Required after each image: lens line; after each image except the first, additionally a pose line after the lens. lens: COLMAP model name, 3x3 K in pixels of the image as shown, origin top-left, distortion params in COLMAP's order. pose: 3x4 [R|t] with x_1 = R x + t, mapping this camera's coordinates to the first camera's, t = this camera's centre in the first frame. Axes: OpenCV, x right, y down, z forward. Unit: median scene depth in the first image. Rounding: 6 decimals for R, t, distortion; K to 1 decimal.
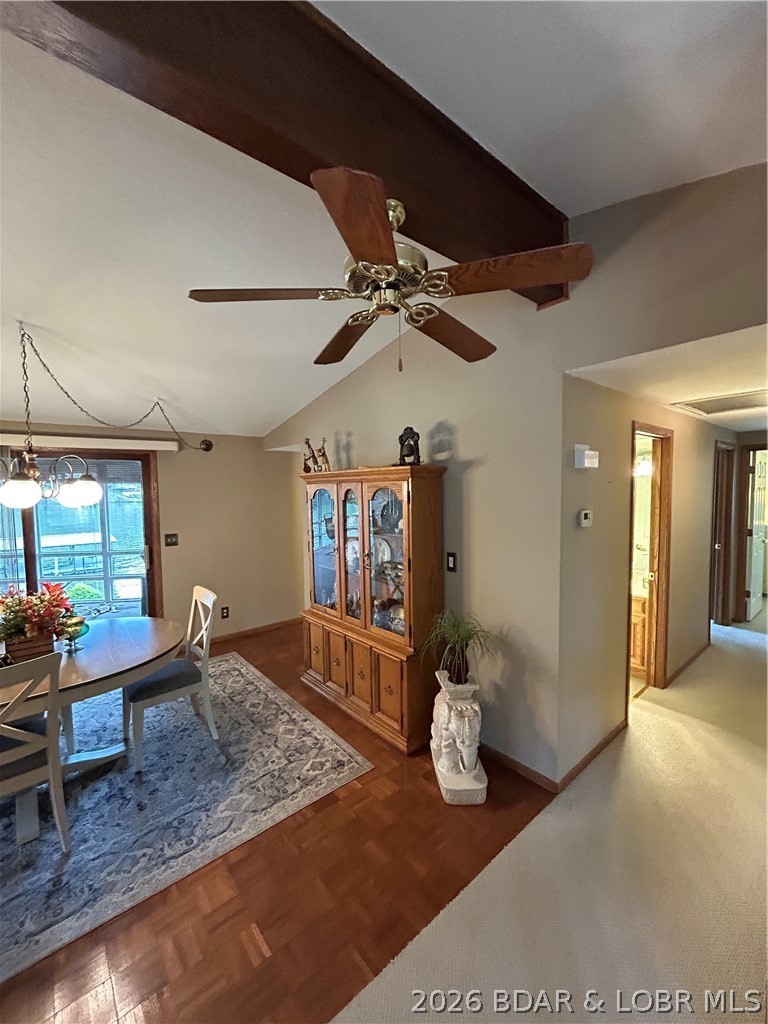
lens RADIAL K [[414.6, 0, 381.5], [0, 414.6, 512.1], [0, 0, 1]] dist [-0.001696, 0.000382]
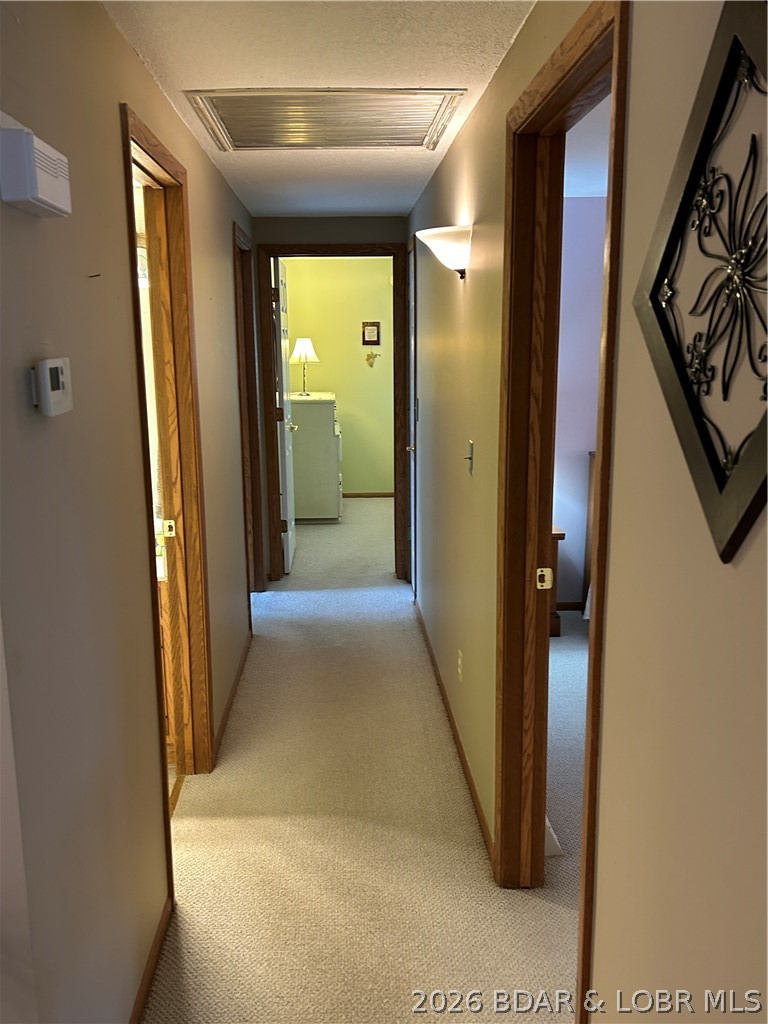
lens RADIAL K [[874.8, 0, 384.2], [0, 874.8, 506.6], [0, 0, 1]] dist [0.063388, -0.054059]
pose [[0.606026, -0.145636, 0.781999, 0.087938], [0.047797, 0.987987, 0.146957, 0.012347], [-0.794007, -0.051683, 0.605707, 0.287455]]
